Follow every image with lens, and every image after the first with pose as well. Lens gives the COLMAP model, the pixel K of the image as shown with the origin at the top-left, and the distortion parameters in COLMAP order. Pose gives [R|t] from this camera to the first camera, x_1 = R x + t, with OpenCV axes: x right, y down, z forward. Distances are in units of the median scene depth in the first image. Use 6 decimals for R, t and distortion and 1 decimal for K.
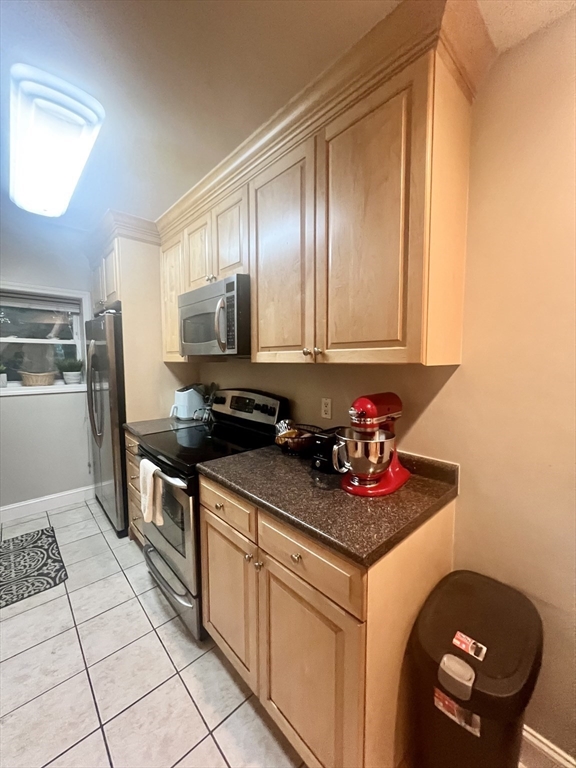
lens RADIAL K [[309.0, 0, 287.6], [0, 309.0, 383.7], [0, 0, 1]] dist [0.000040, -0.000551]
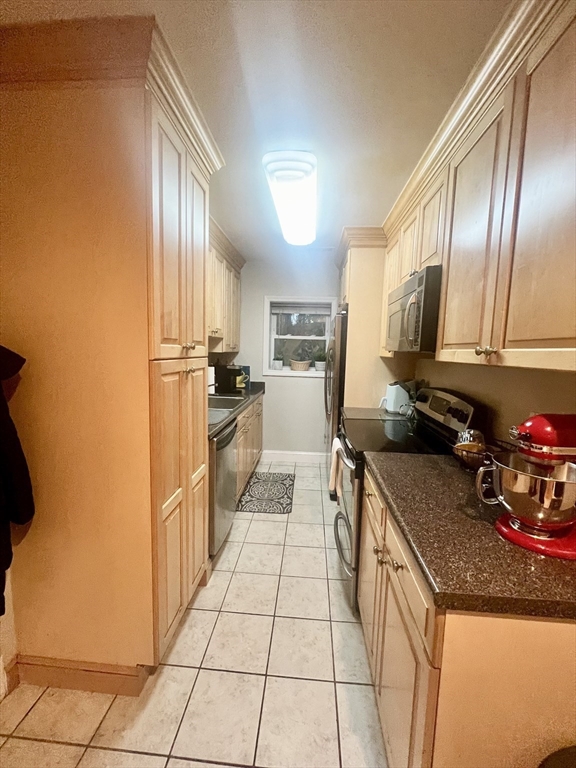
lens RADIAL K [[309.0, 0, 287.3], [0, 309.0, 383.3], [0, 0, 1]] dist [0.000040, -0.000551]
pose [[0.682357, 0.098087, -0.724409, 0.242986], [-0.083402, 0.994932, 0.056156, -0.015386], [0.726246, 0.022098, 0.687080, 0.041837]]
